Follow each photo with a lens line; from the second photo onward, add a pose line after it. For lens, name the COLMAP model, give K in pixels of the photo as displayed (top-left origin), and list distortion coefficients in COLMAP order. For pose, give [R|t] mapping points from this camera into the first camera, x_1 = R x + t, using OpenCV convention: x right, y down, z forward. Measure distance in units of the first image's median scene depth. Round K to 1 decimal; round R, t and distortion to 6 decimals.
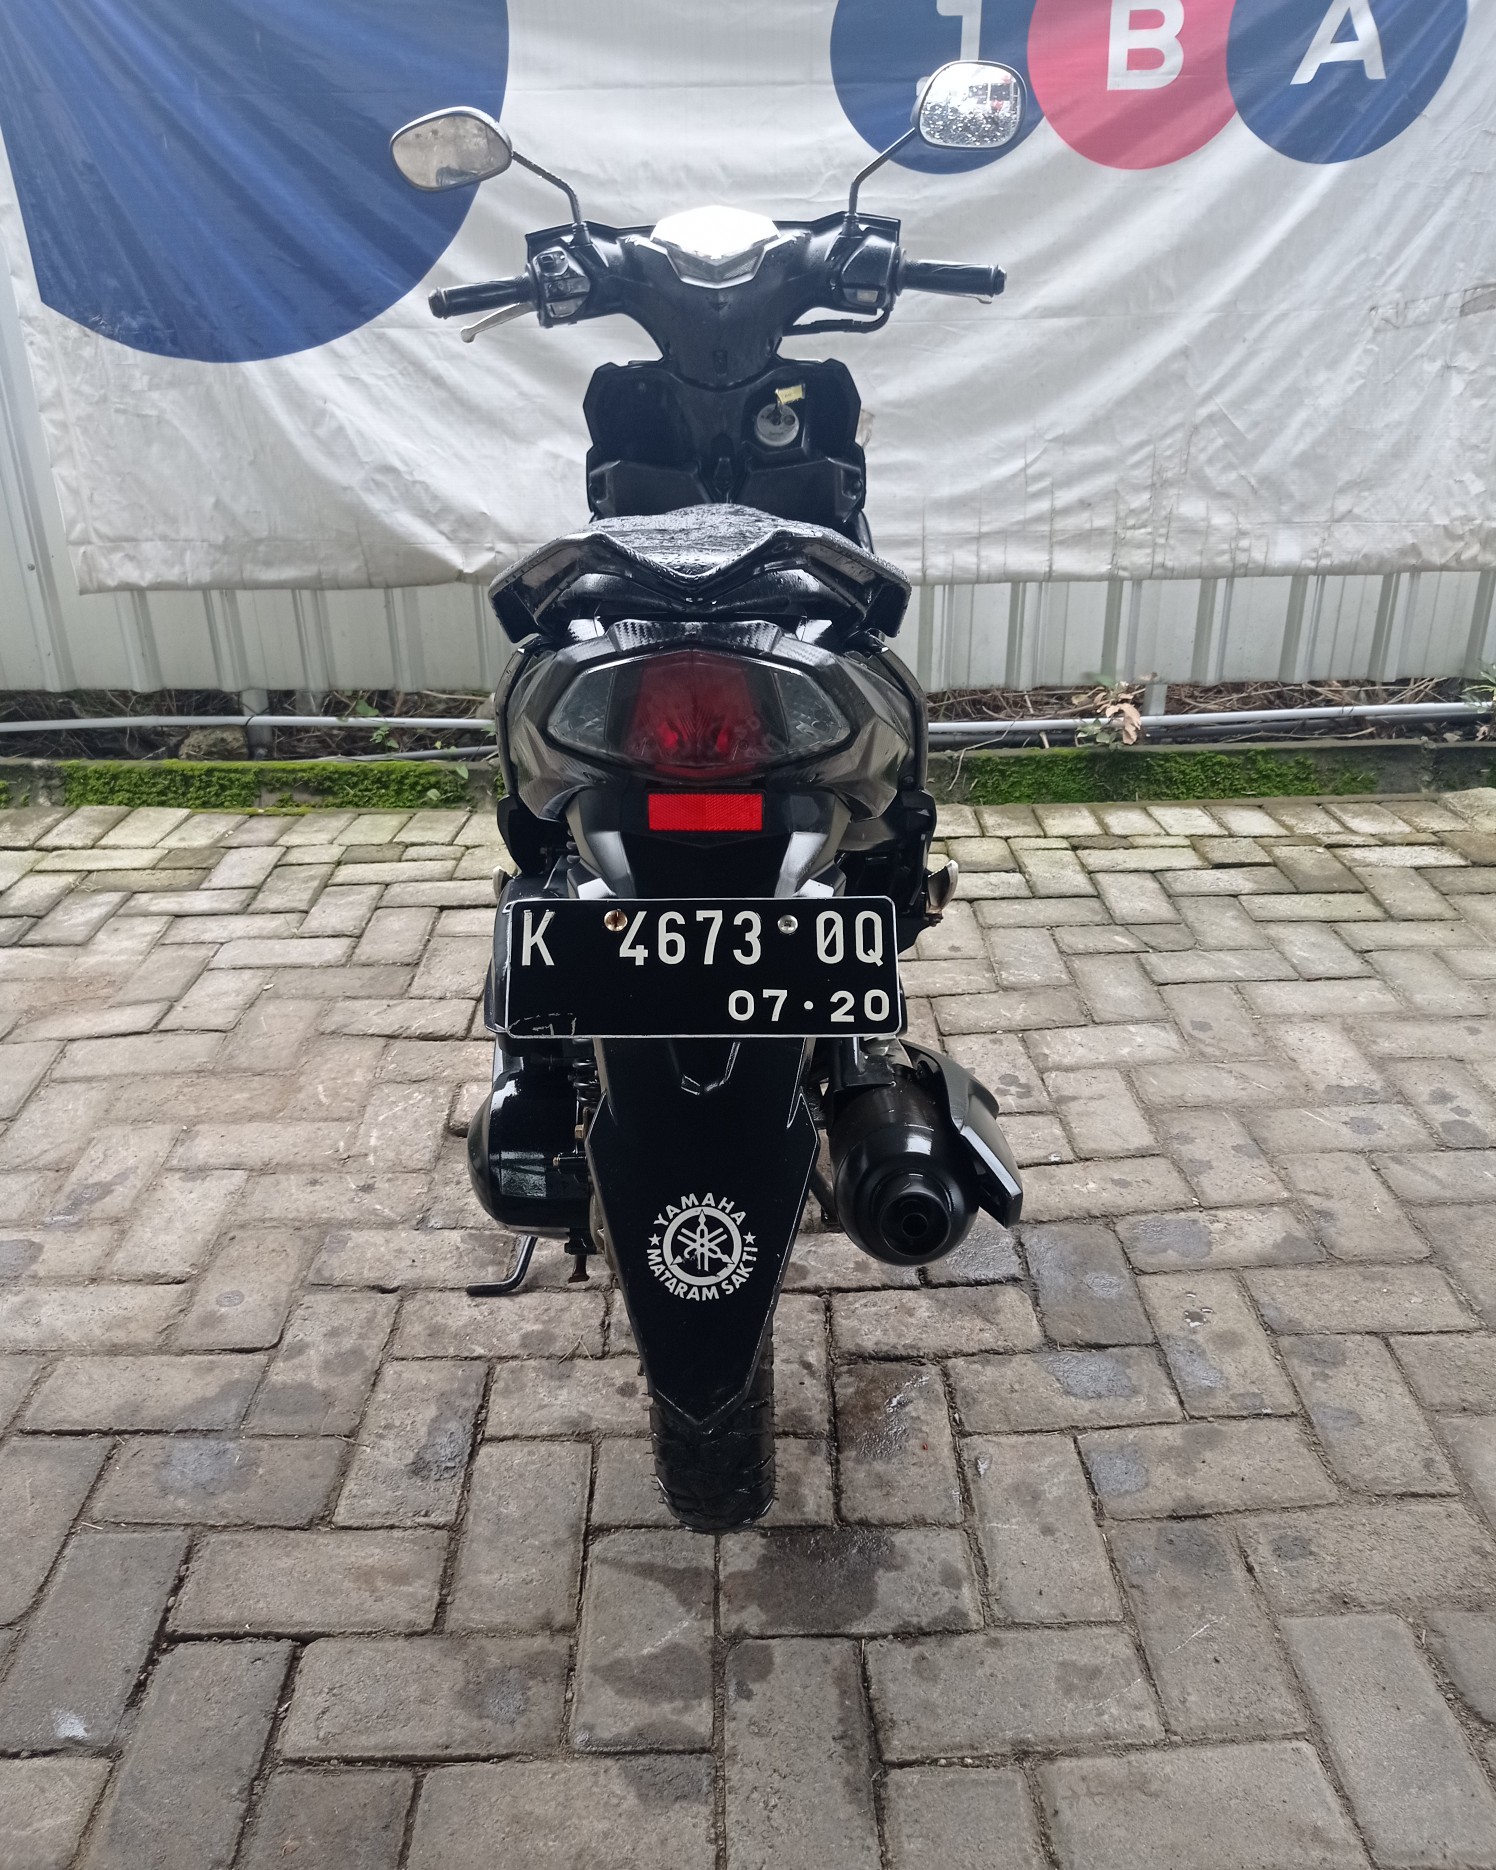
lens RADIAL K [[1493.1, 0, 748.6], [0, 1493.1, 929.4], [0, 0, 1]] dist [0.104263, -0.174452]
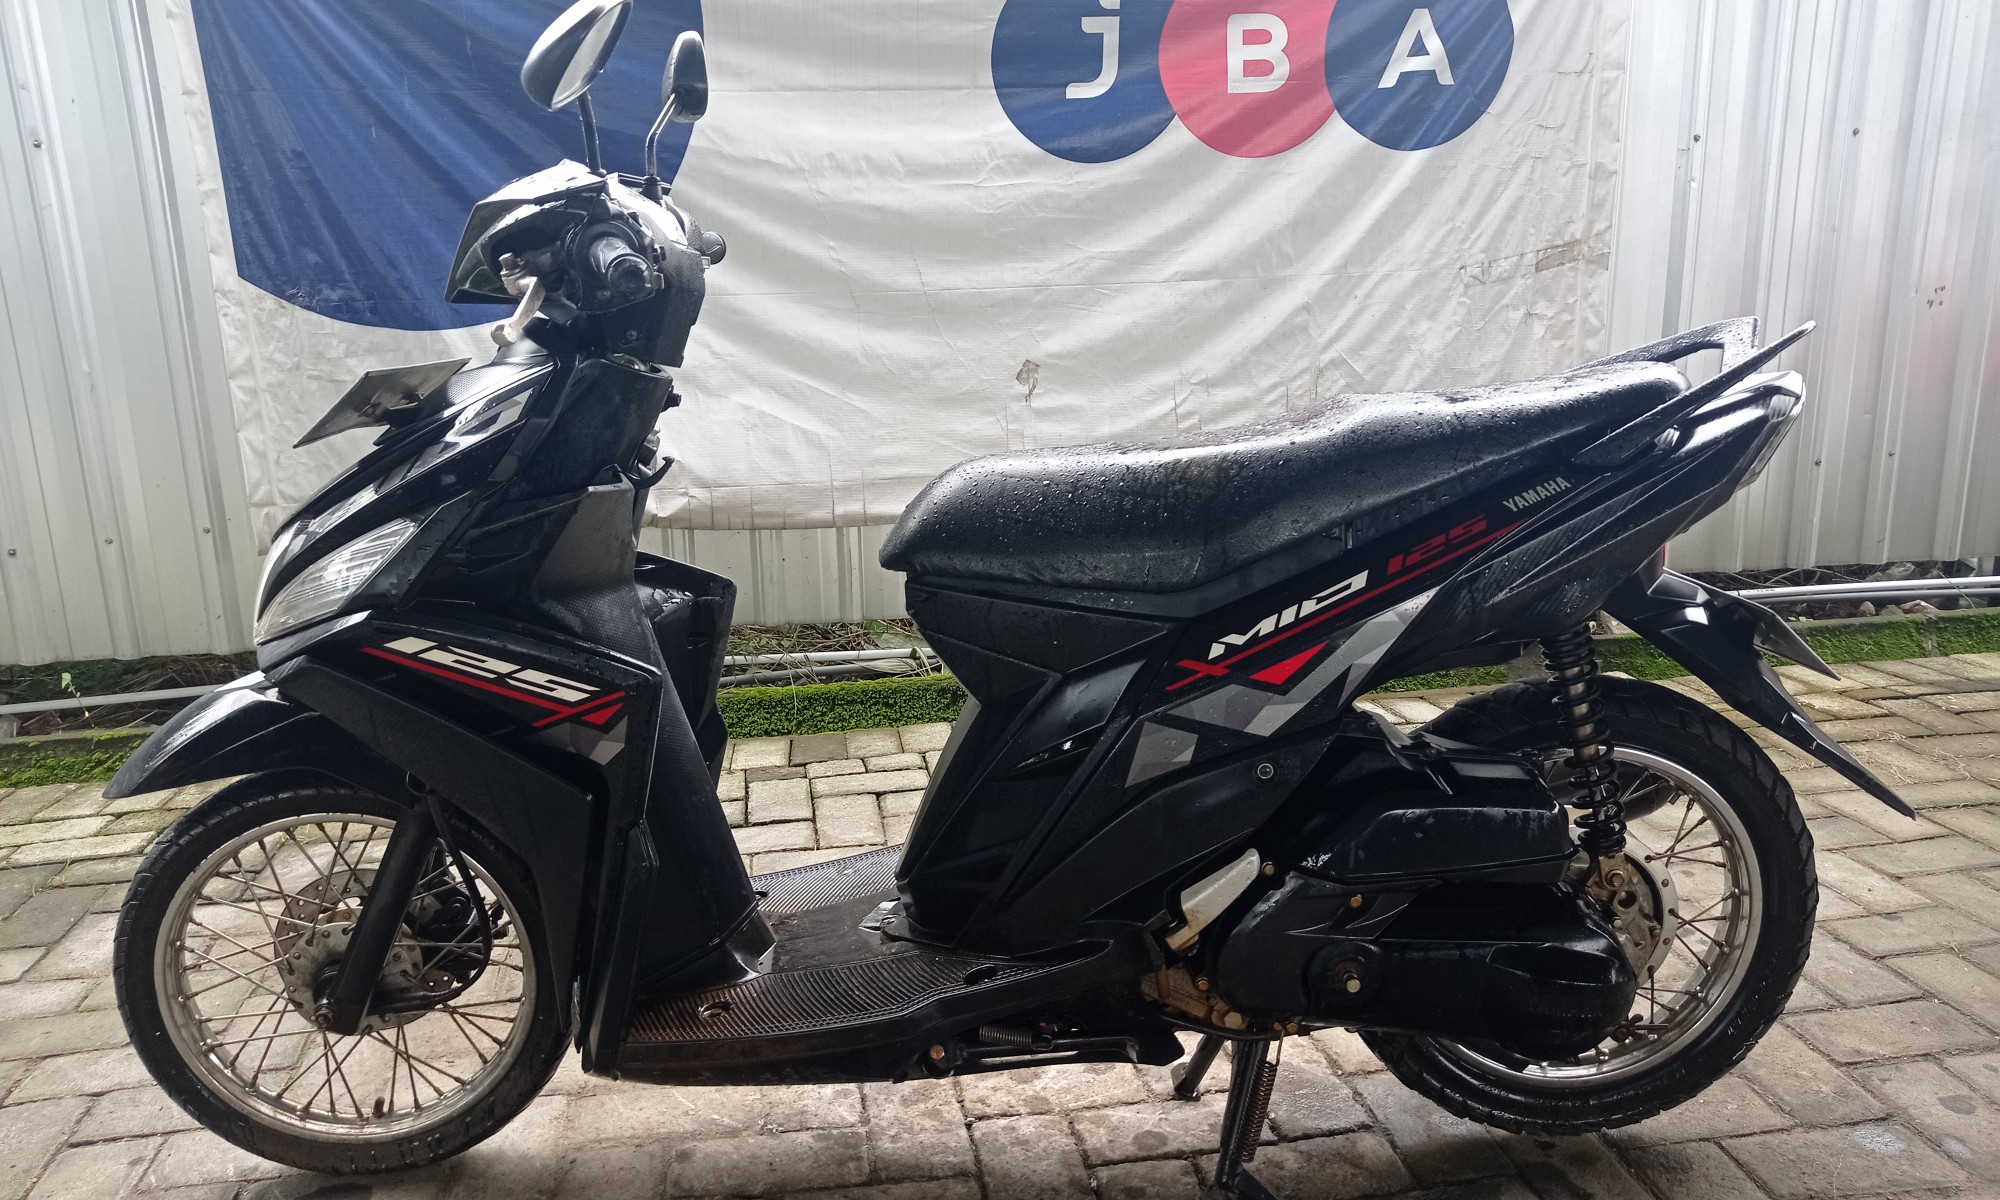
lens RADIAL K [[1484.5, 0, 1000.0], [0, 1484.5, 600.0], [0, 0, 1]] dist [0.097915, -0.152233]
pose [[0.989214, -0.042987, 0.140026, -0.114582], [0.068977, 0.980046, -0.186417, 0.030720], [-0.129218, 0.194065, 0.972441, -0.023626]]
